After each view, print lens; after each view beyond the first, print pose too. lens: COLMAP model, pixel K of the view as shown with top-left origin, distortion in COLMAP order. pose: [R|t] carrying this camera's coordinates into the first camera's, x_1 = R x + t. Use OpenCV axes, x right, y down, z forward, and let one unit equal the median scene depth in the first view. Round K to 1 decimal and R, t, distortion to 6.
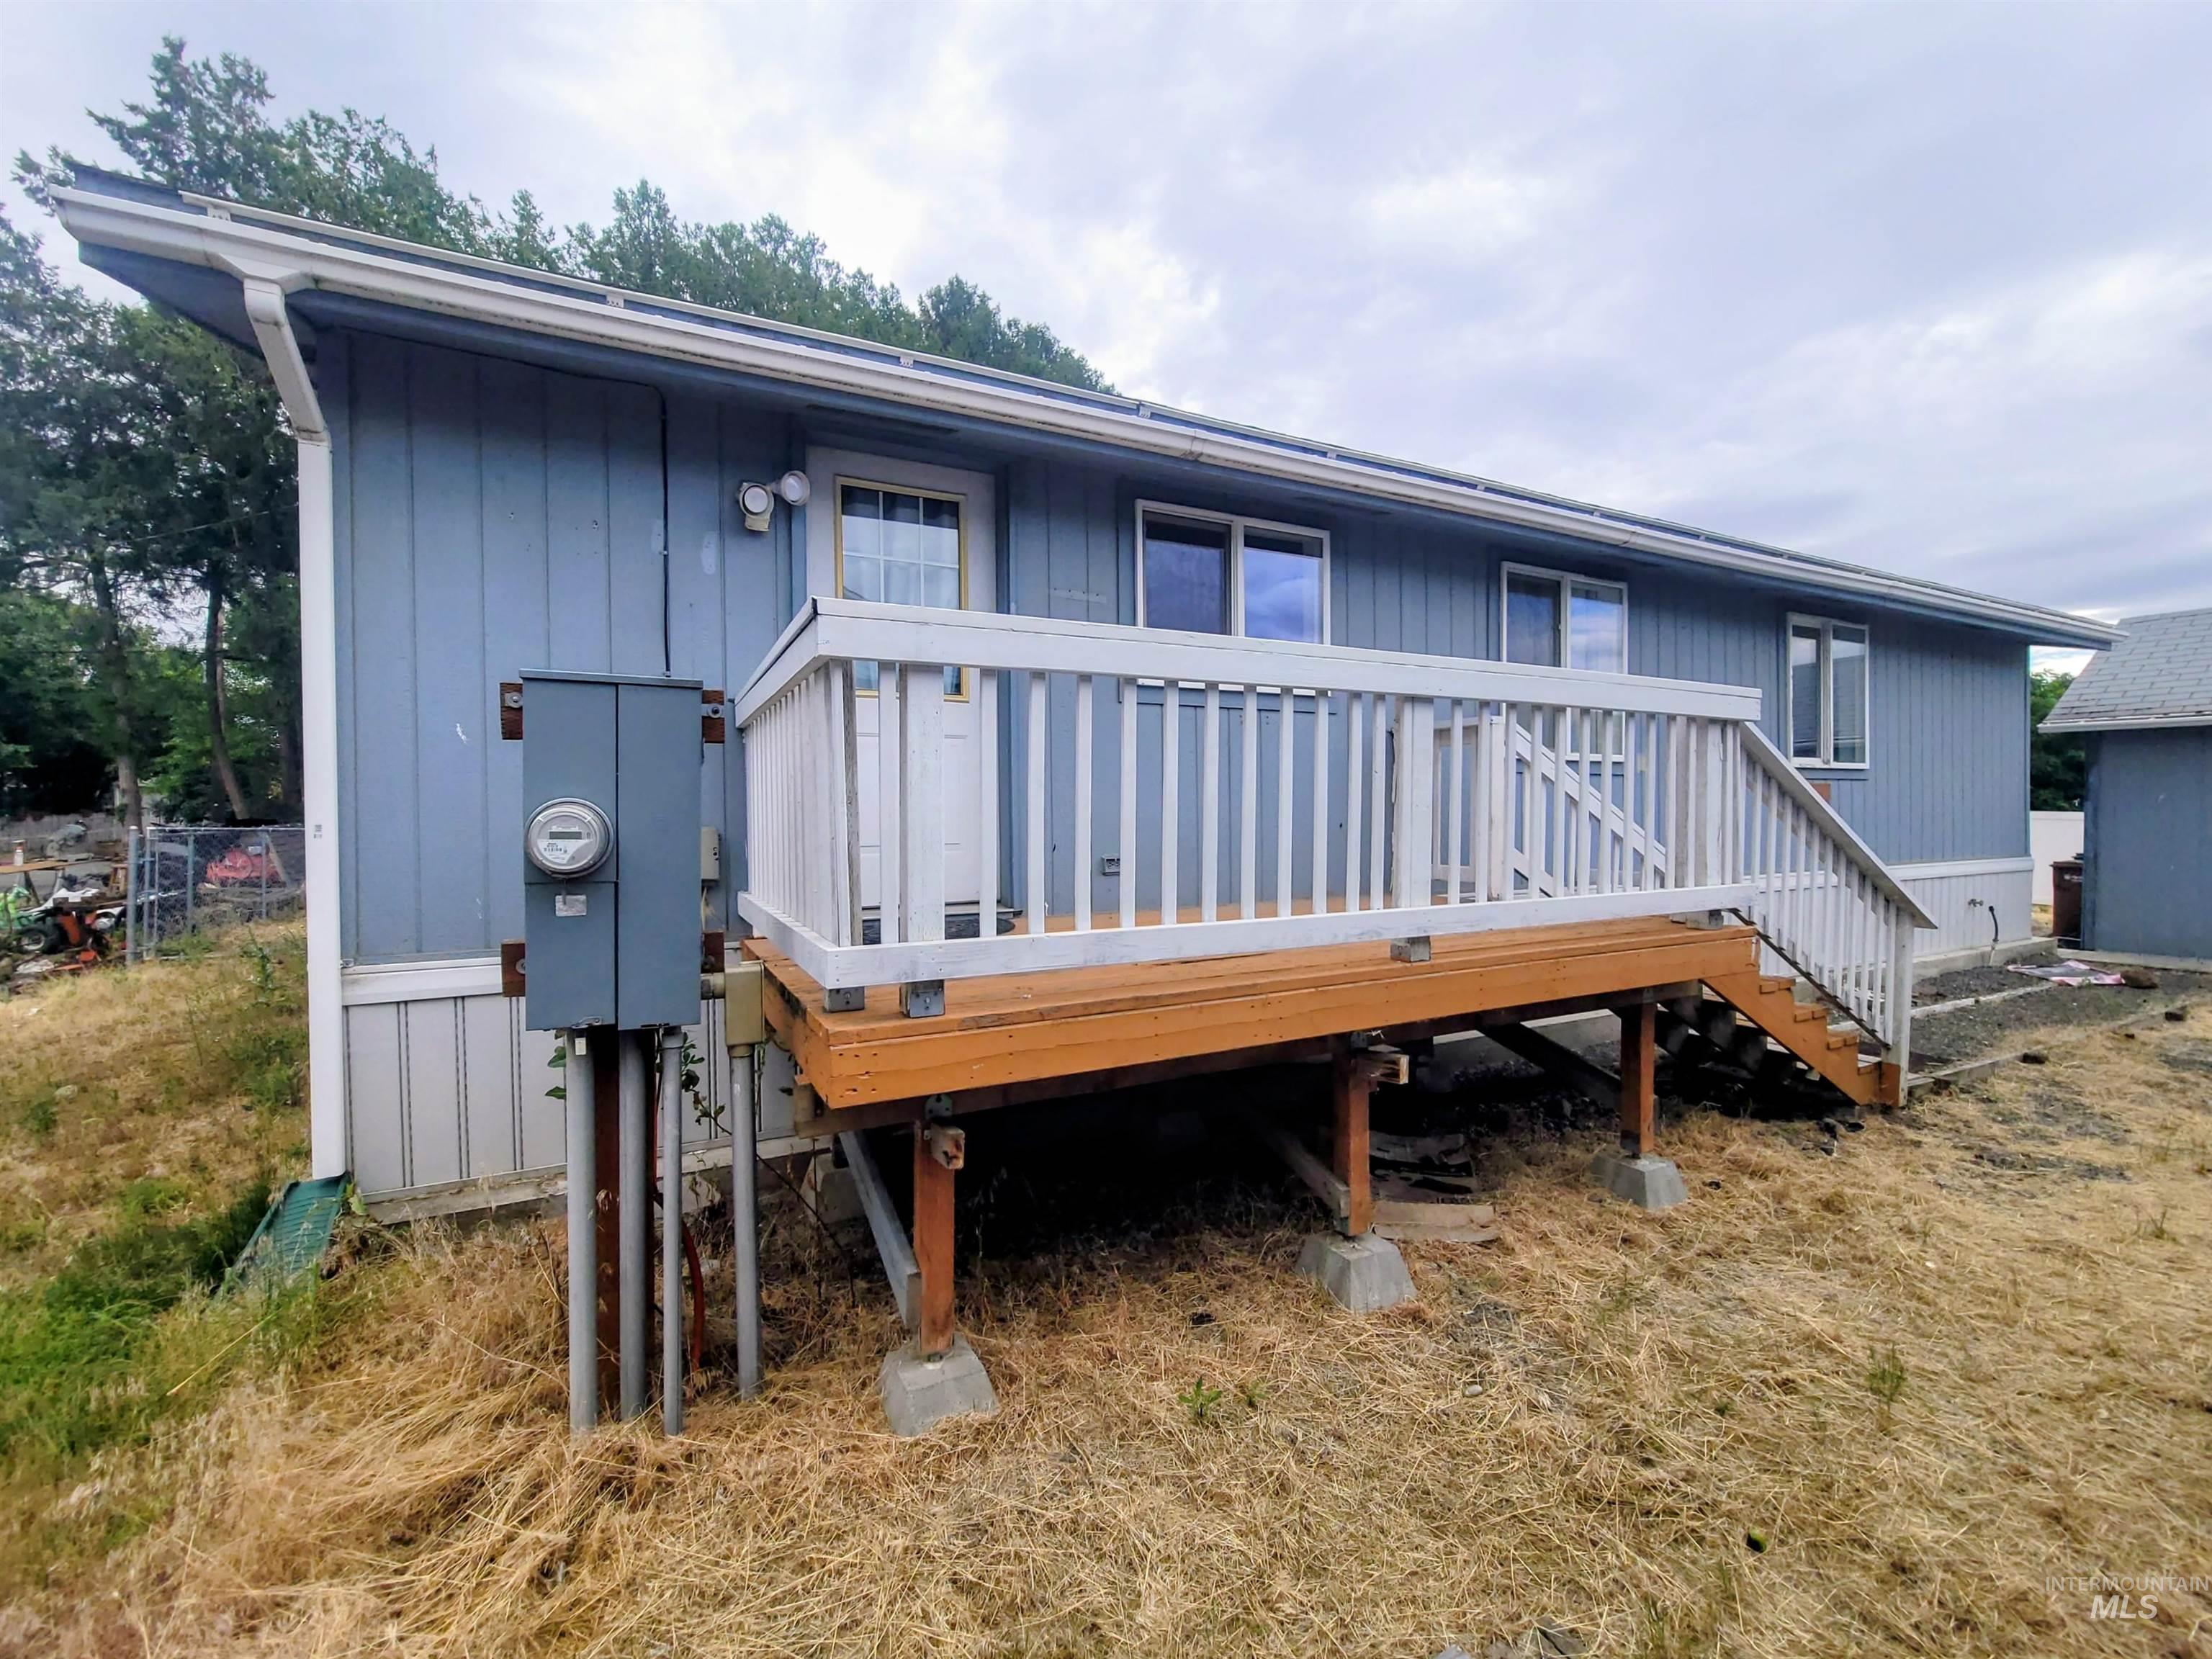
lens RADIAL K [[899.2, 0, 1106.0], [0, 899.2, 829.5], [0, 0, 1]] dist [-0.004527, 0.000235]
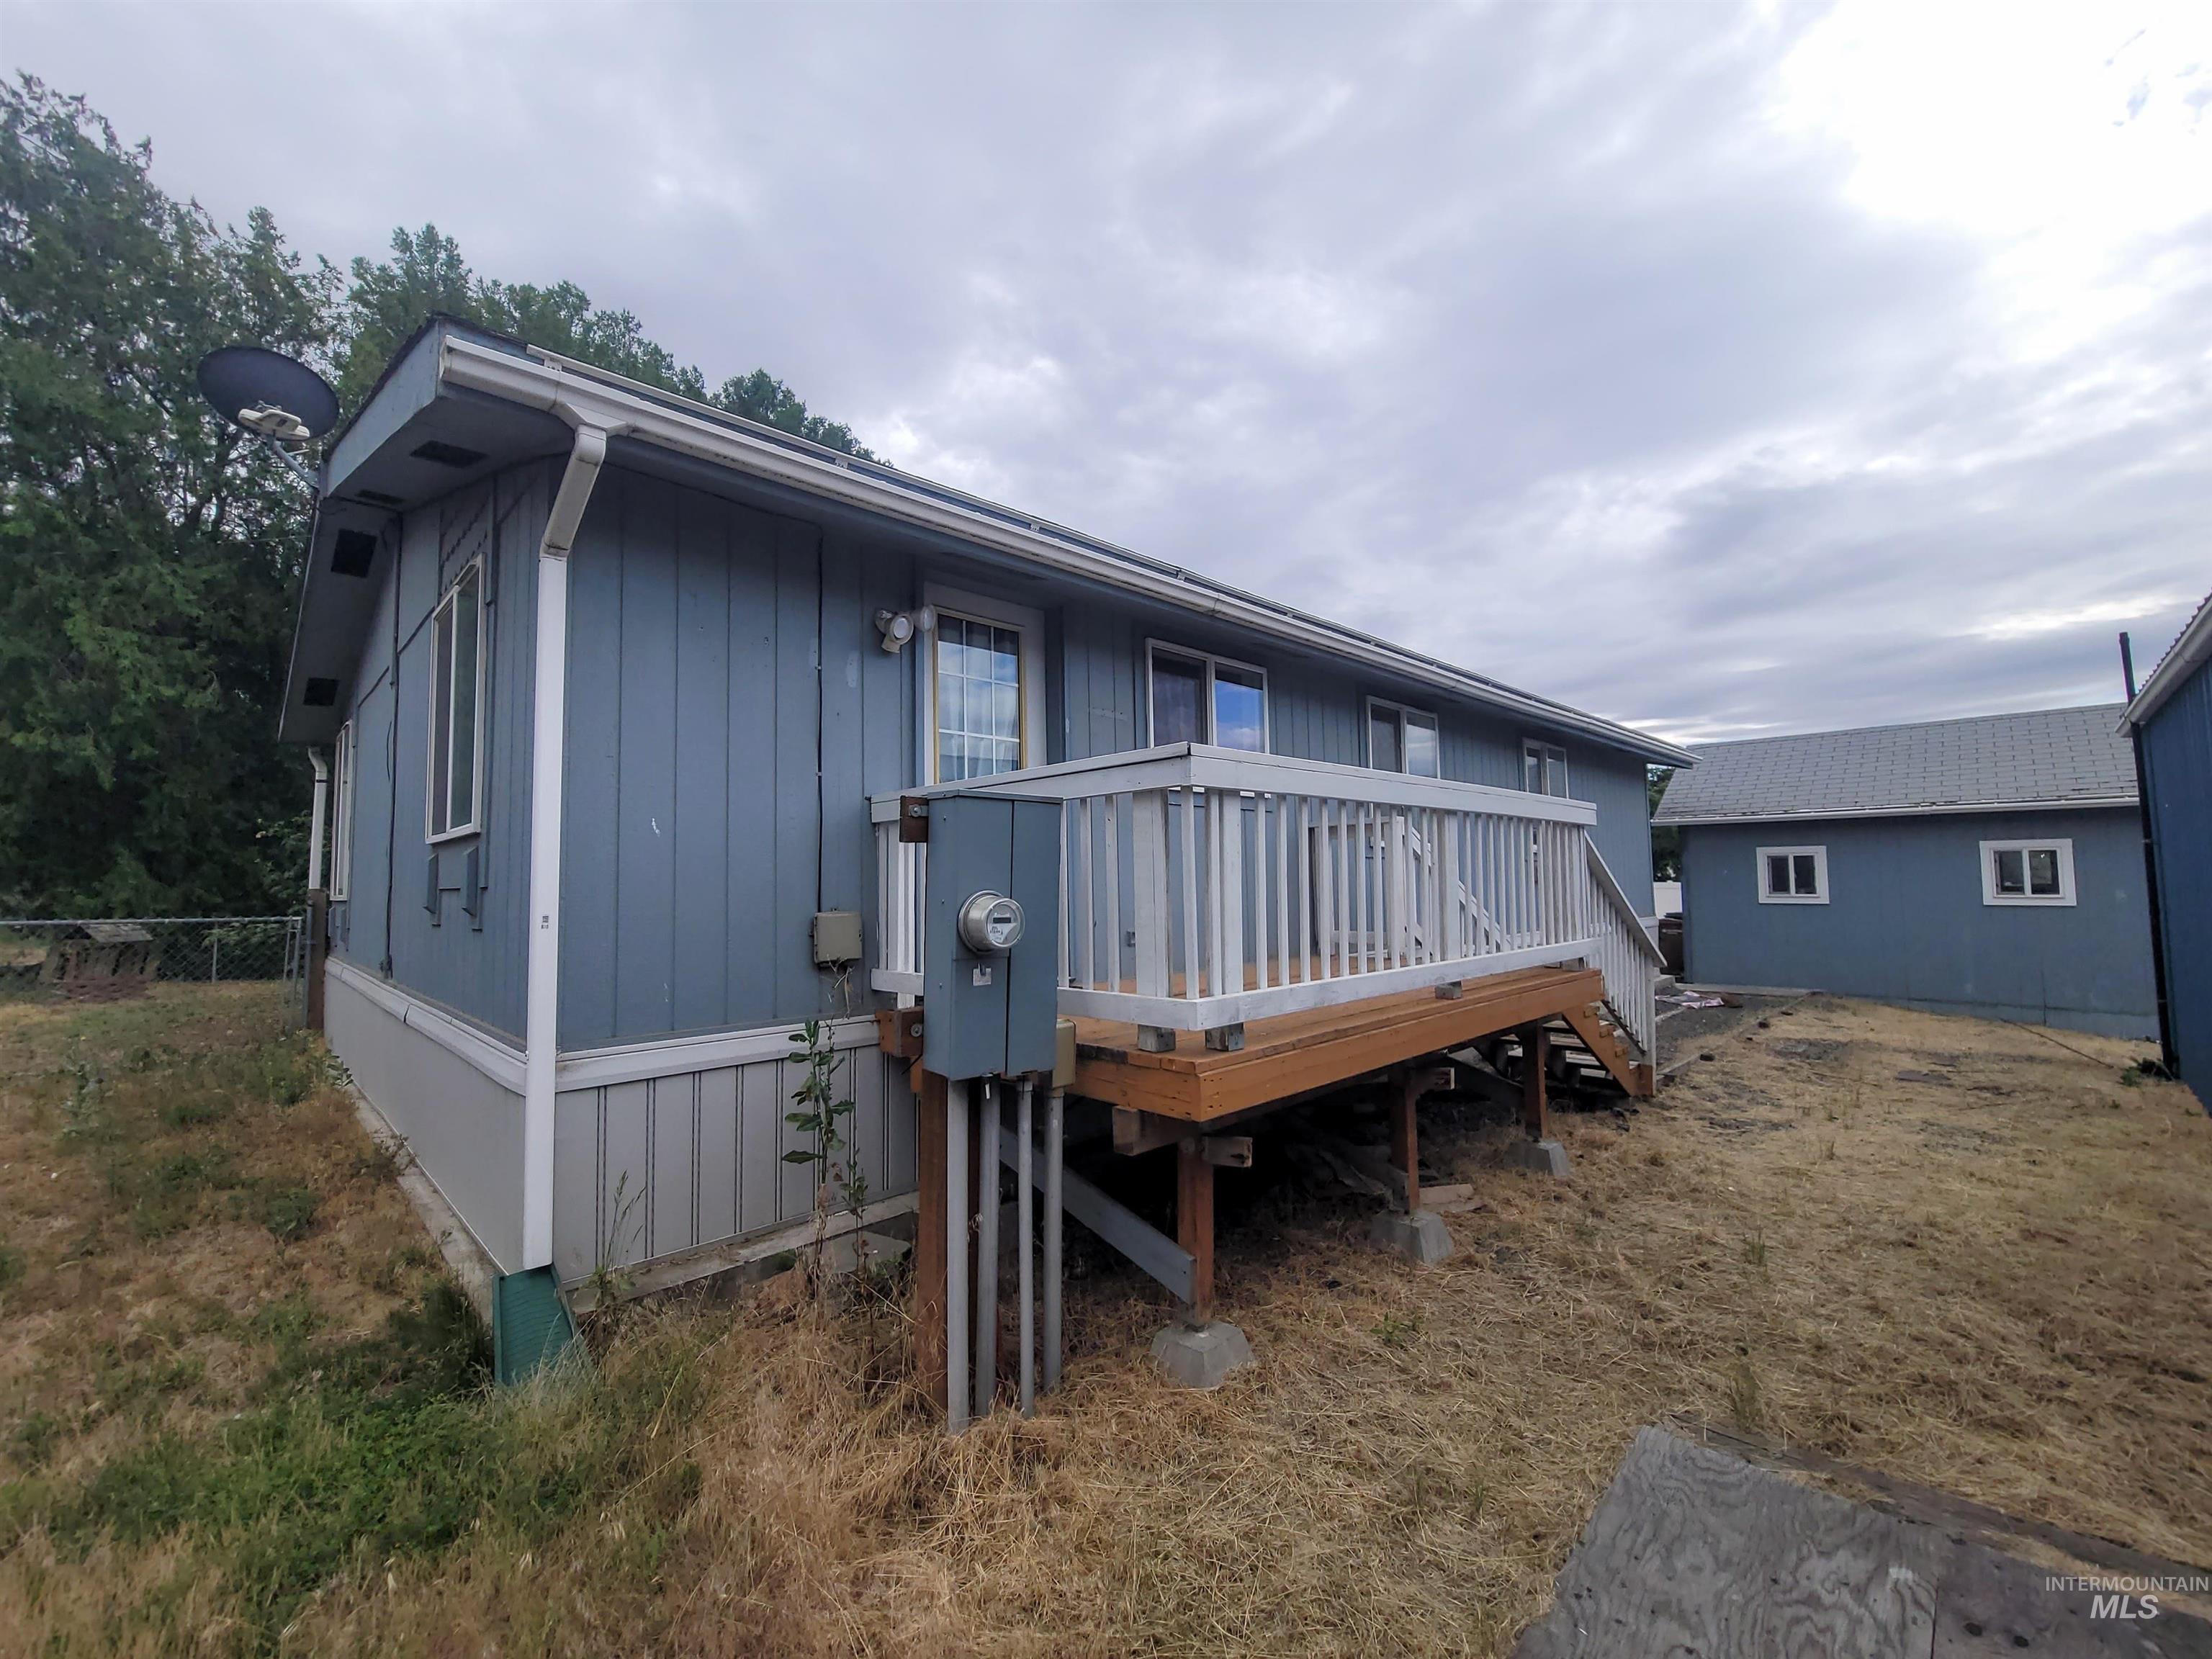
lens RADIAL K [[895.1, 0, 1061.7], [0, 895.1, 837.1], [0, 0, 1]] dist [-0.008495, 0.003907]
pose [[0.959326, 0.005430, 0.282248, -0.487419], [0.016079, 0.997141, -0.073834, -0.008802], [-0.281842, 0.075369, 0.956496, -0.133621]]
